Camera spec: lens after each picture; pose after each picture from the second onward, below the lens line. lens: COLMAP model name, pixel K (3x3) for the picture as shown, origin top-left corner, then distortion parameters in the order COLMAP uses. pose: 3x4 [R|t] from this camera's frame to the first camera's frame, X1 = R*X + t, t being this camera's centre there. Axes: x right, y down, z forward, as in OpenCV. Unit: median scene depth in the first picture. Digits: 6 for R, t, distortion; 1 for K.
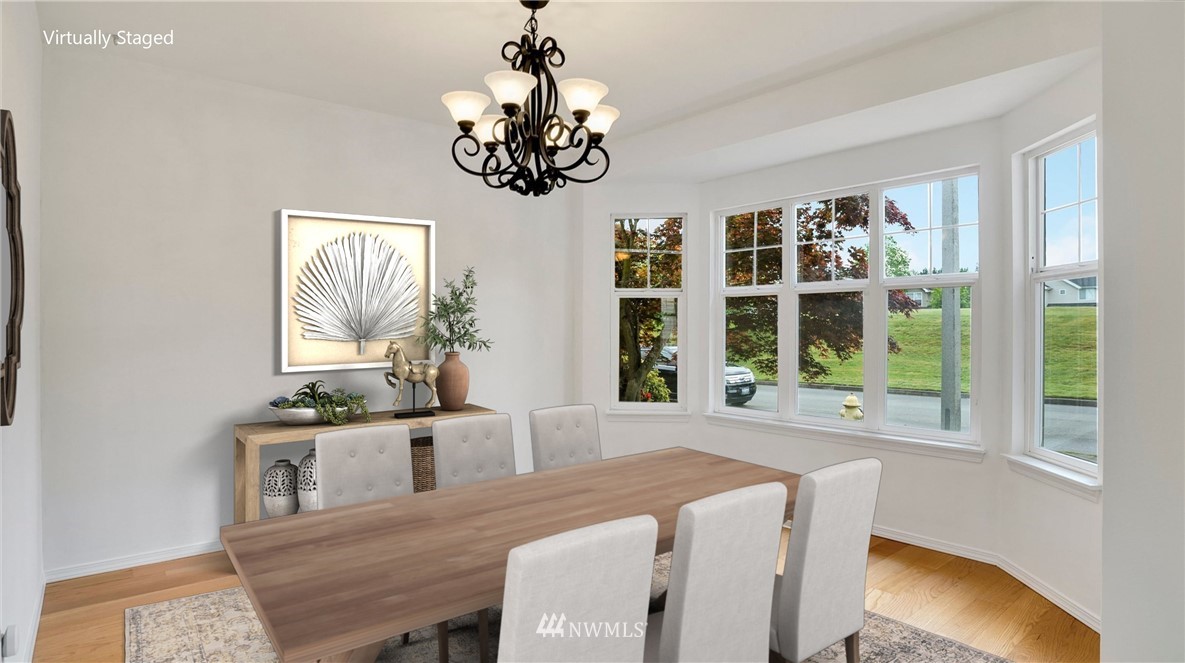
lens RADIAL K [[633.9, 0, 602.9], [0, 633.9, 327.6], [0, 0, 1]] dist [0.006032, 0.002588]
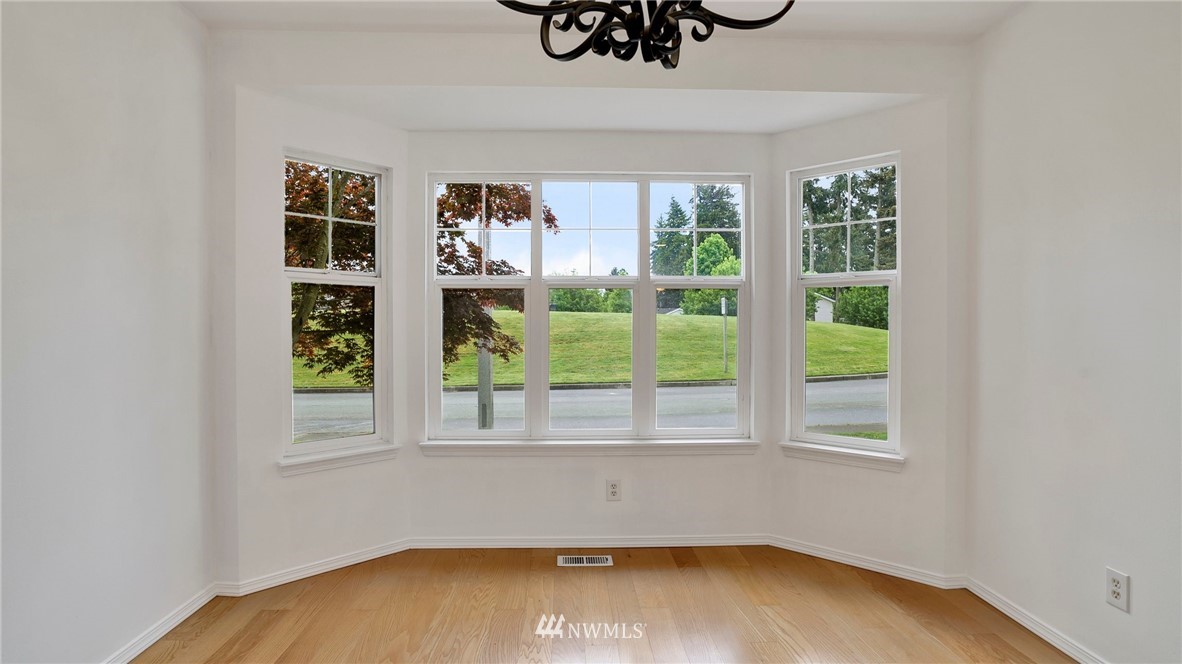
lens RADIAL K [[632.3, 0, 590.8], [0, 632.3, 332.3], [0, 0, 1]] dist [0.006032, 0.002588]
pose [[0.648493, -0.010649, 0.761146, -0.273113], [0.004417, 0.999938, 0.010226, -0.001847], [-0.761208, -0.003269, 0.648500, 0.361794]]
